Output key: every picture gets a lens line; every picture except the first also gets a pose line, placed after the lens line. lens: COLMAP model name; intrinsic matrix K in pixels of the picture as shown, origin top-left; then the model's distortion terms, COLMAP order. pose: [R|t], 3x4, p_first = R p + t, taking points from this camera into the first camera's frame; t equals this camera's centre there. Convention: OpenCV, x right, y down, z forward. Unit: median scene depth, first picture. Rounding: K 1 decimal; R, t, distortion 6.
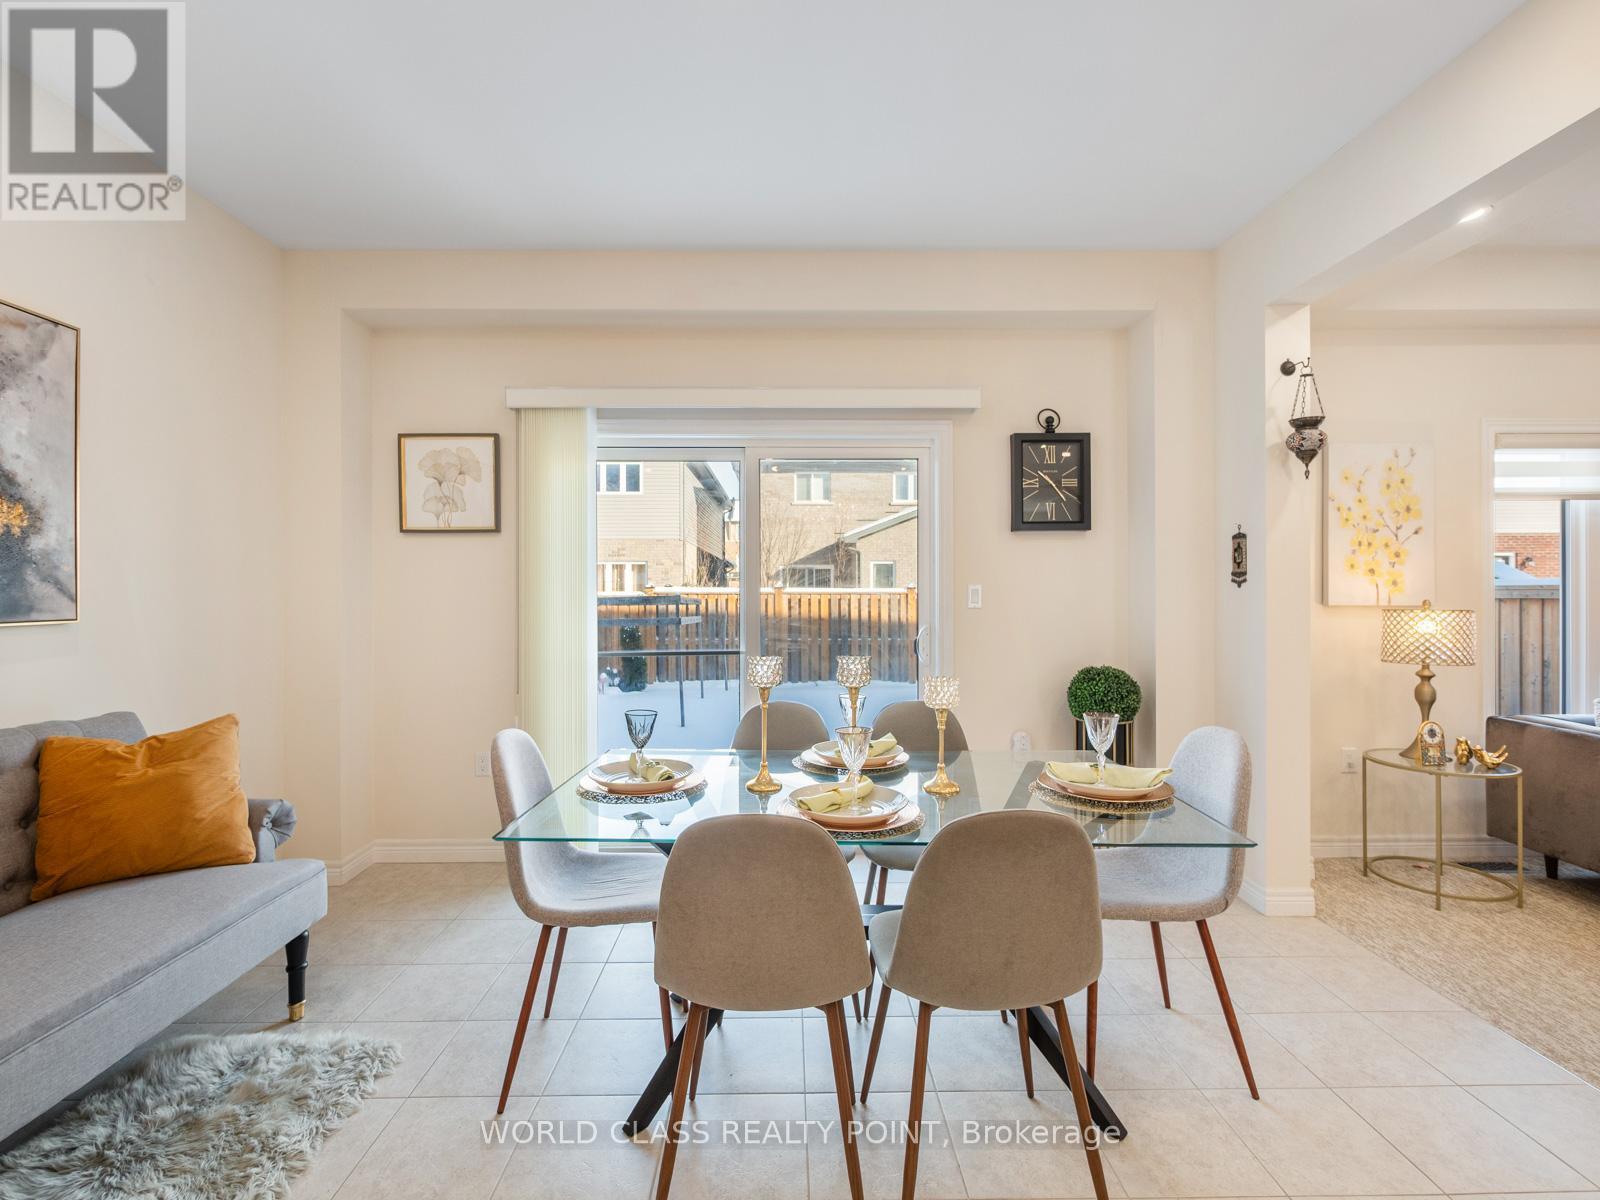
lens RADIAL K [[735.0, 0, 797.0], [0, 735.0, 593.3], [0, 0, 1]] dist [-0.002481, -0.000267]
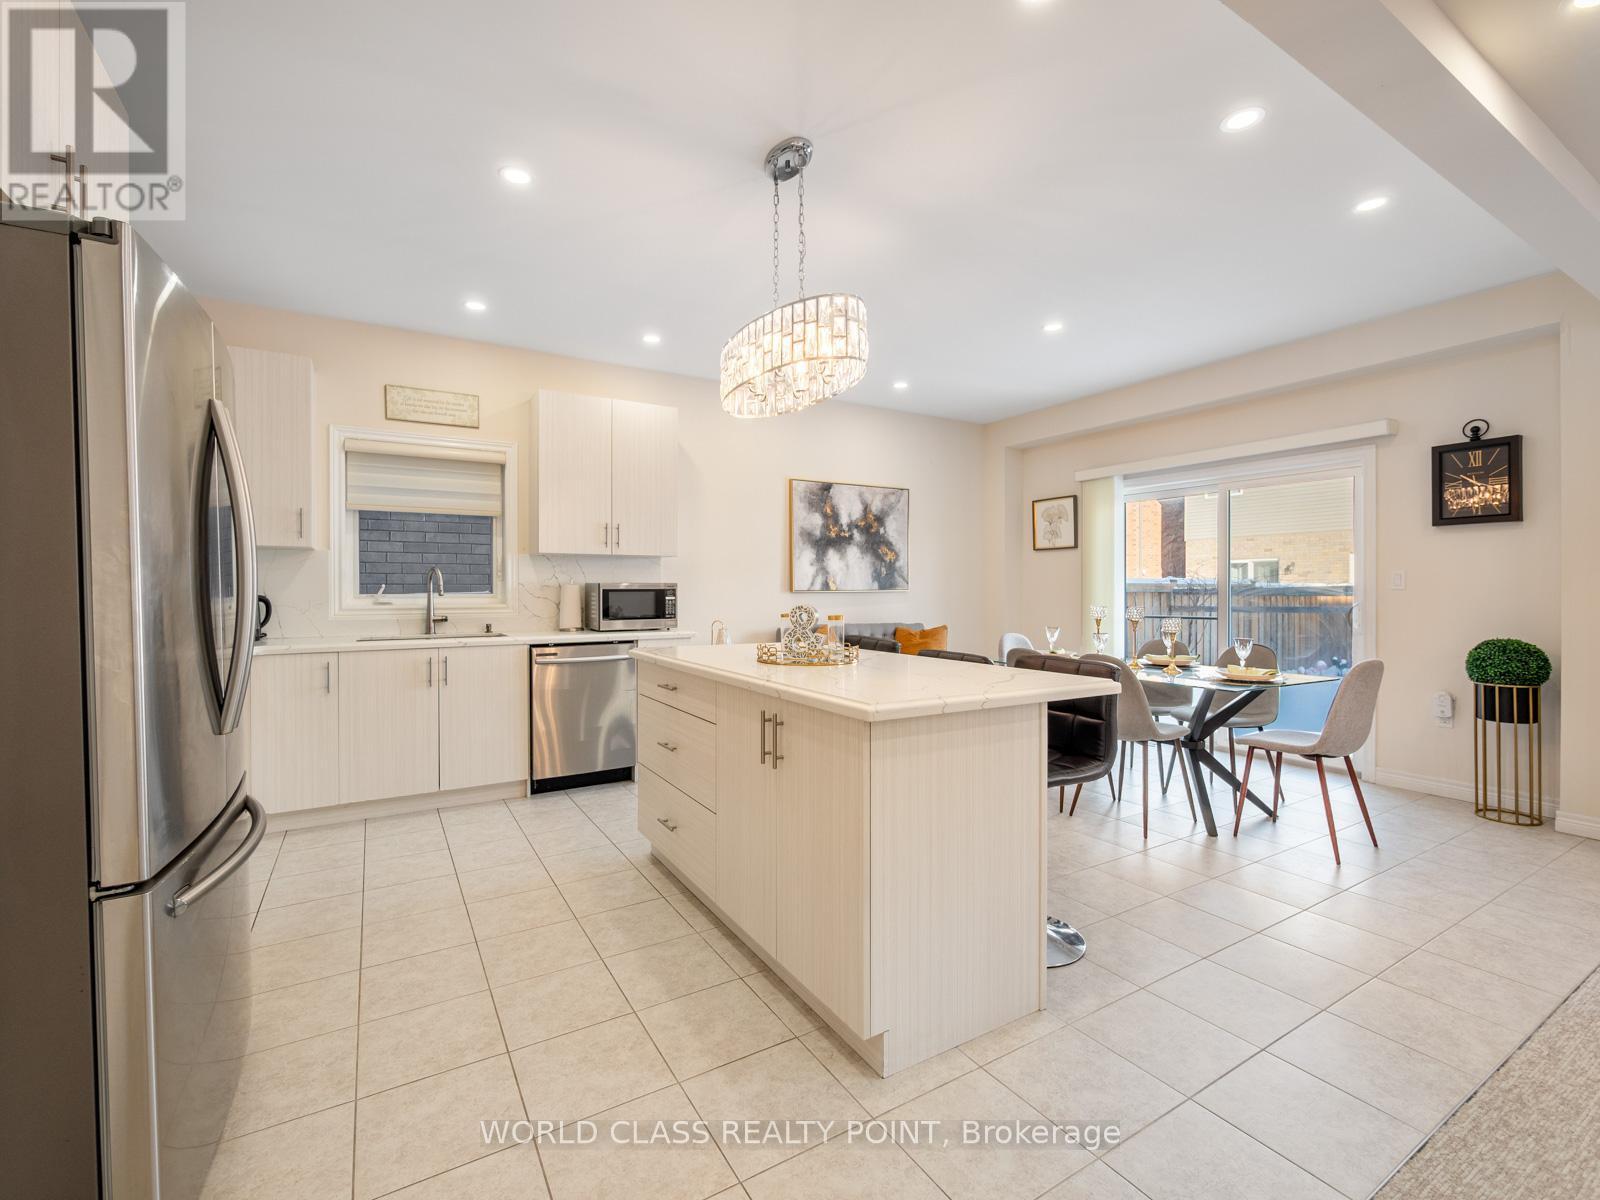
lens RADIAL K [[705.5, 0, 793.9], [0, 705.5, 592.6], [0, 0, 1]] dist [-0.003064, 0.001574]
pose [[0.502223, 0.006794, -0.864712, 0.779134], [-0.000653, 0.999972, 0.007477, 0.017013], [0.864738, -0.003190, 0.502213, -0.512275]]
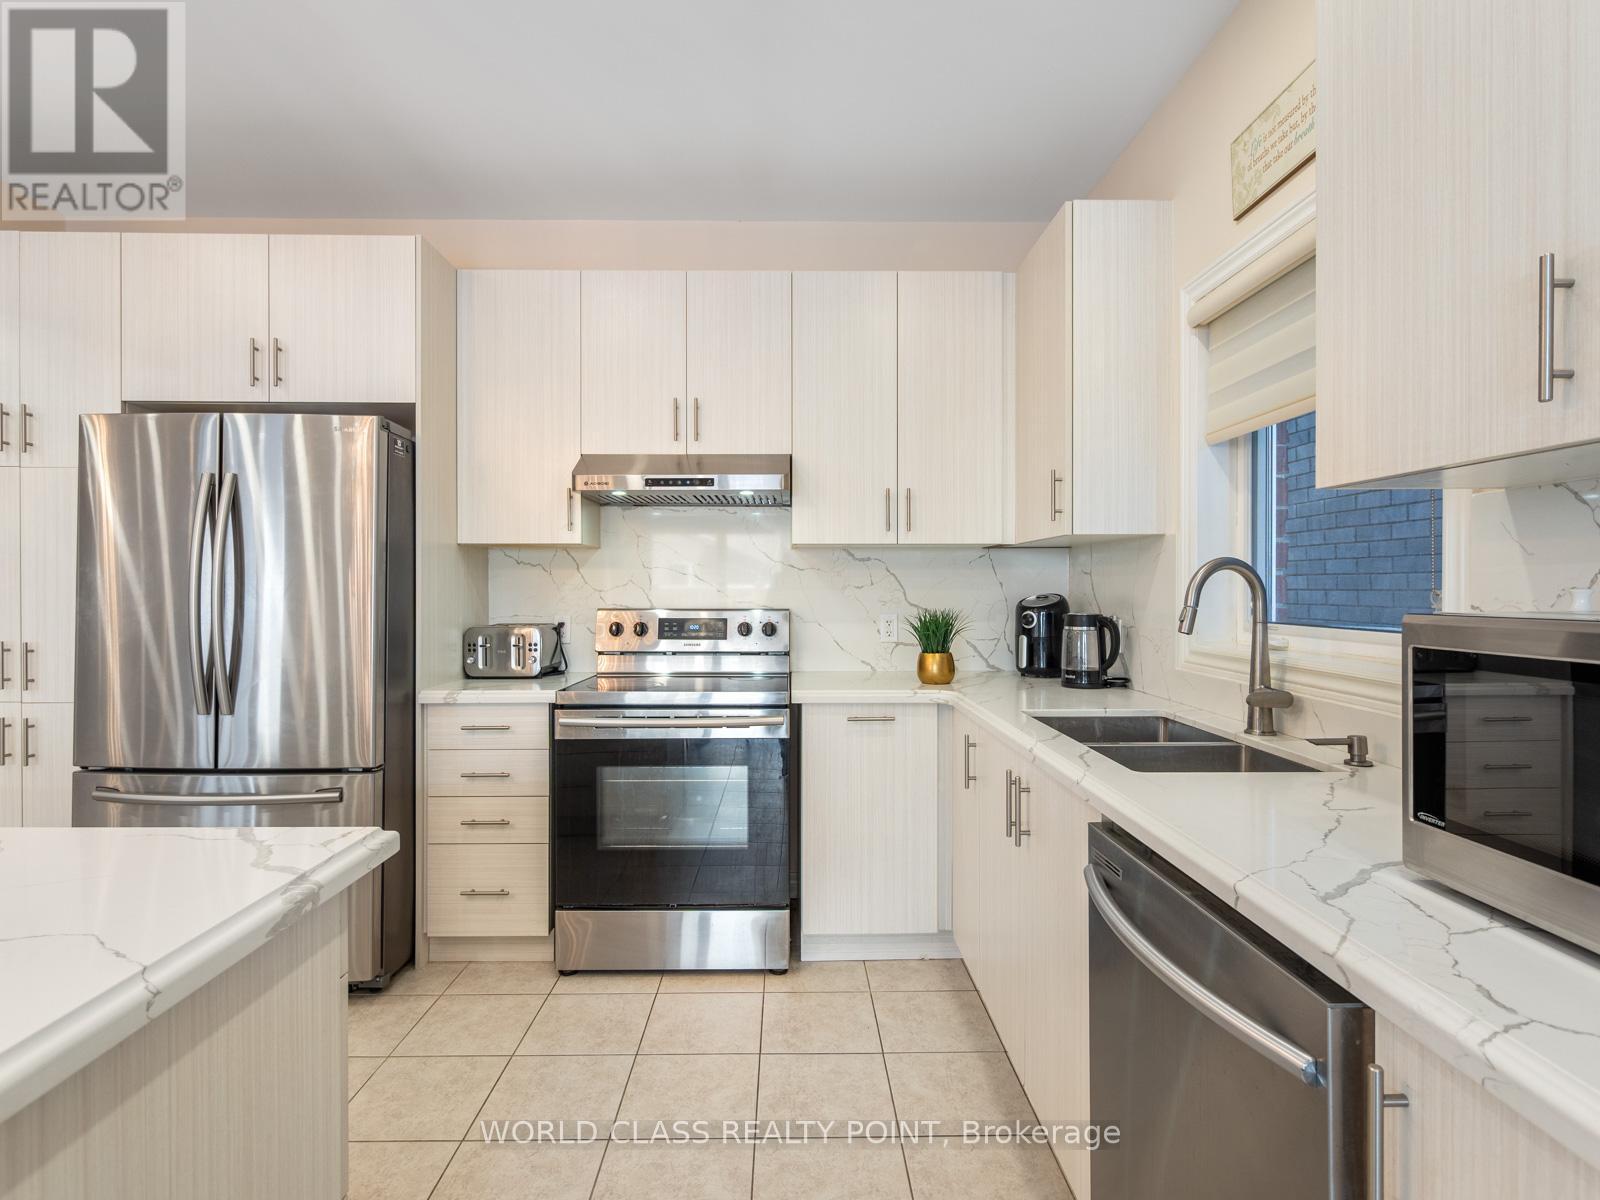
lens RADIAL K [[802.2, 0, 801.2], [0, 802.2, 591.6], [0, 0, 1]] dist [0.000010, 0.000288]
pose [[-0.999991, 0.003935, -0.001772, -0.308217], [0.003927, 0.999982, 0.004509, 0.001058], [0.001790, 0.004502, -0.999988, 0.097457]]
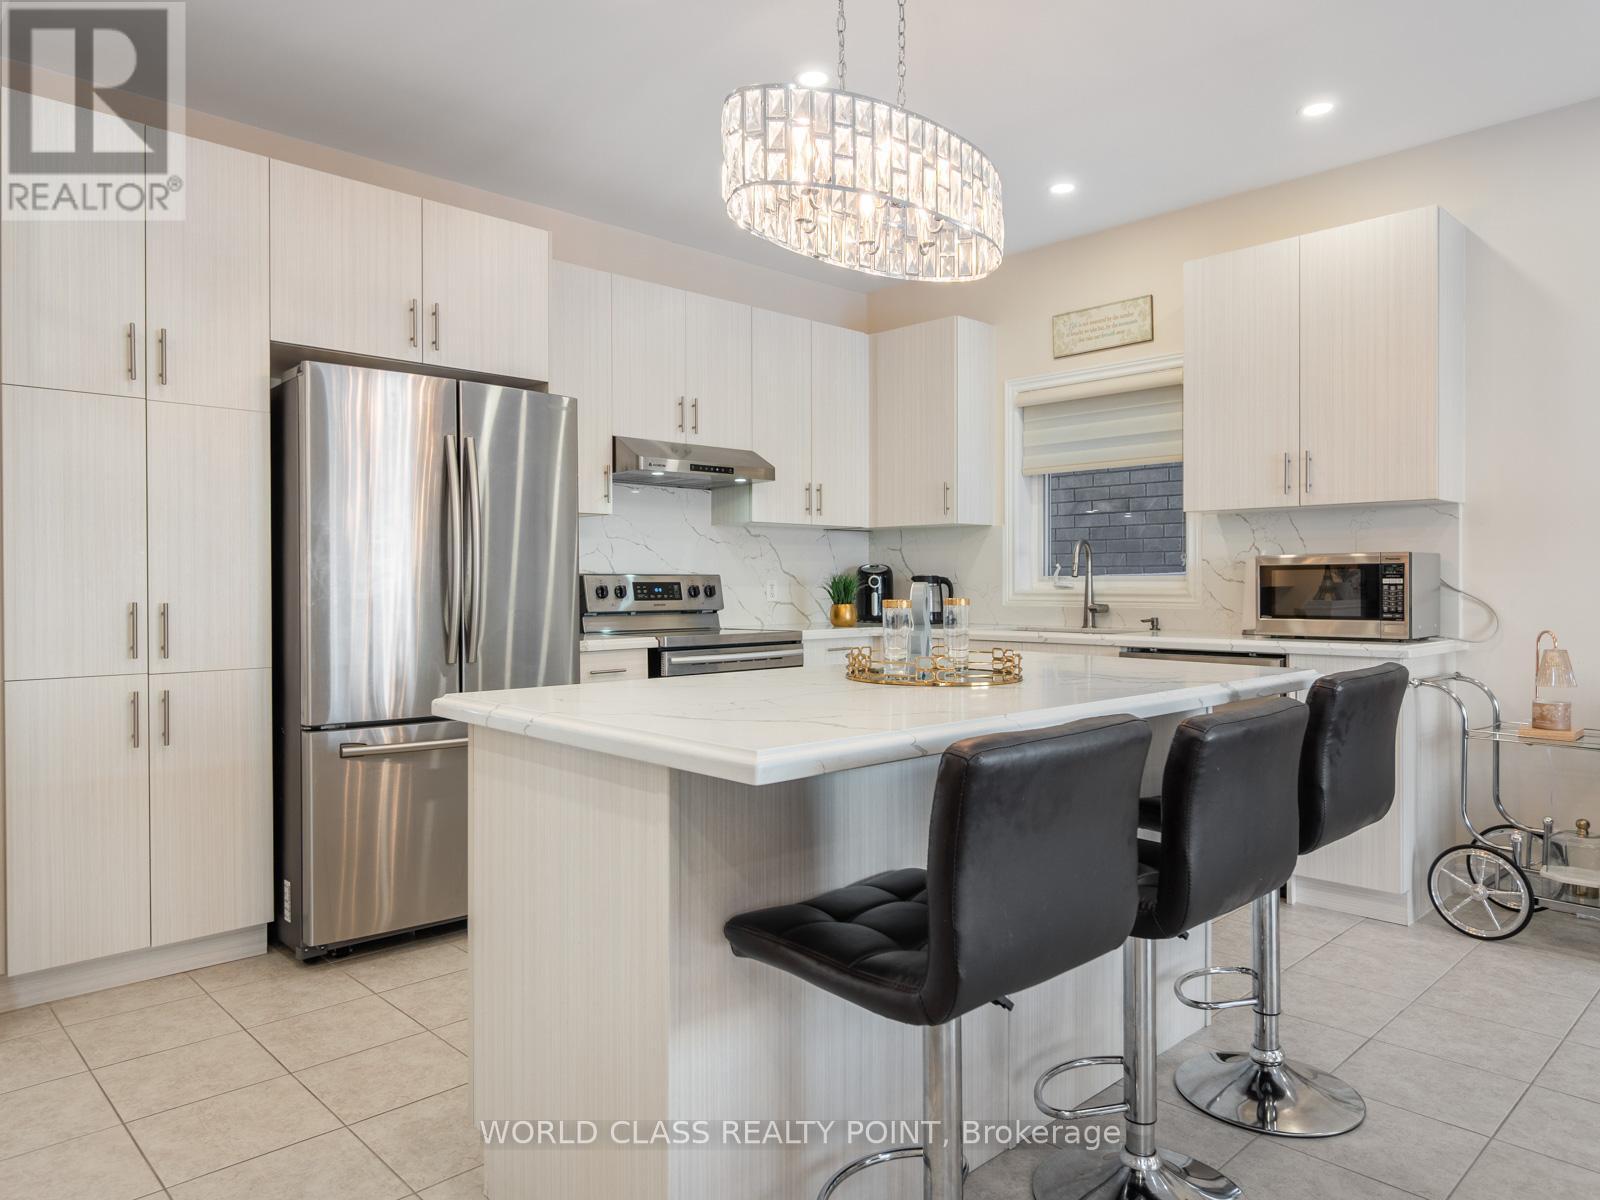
lens RADIAL K [[1056.9, 0, 800.0], [0, 1056.9, 600.0], [0, 0, 1]] dist [-0.001789, 0.000521]
pose [[-0.726880, 0.016498, -0.686566, 0.646161], [0.005255, 0.999816, 0.018462, 0.034221], [0.686744, 0.009812, -0.726833, 0.327491]]
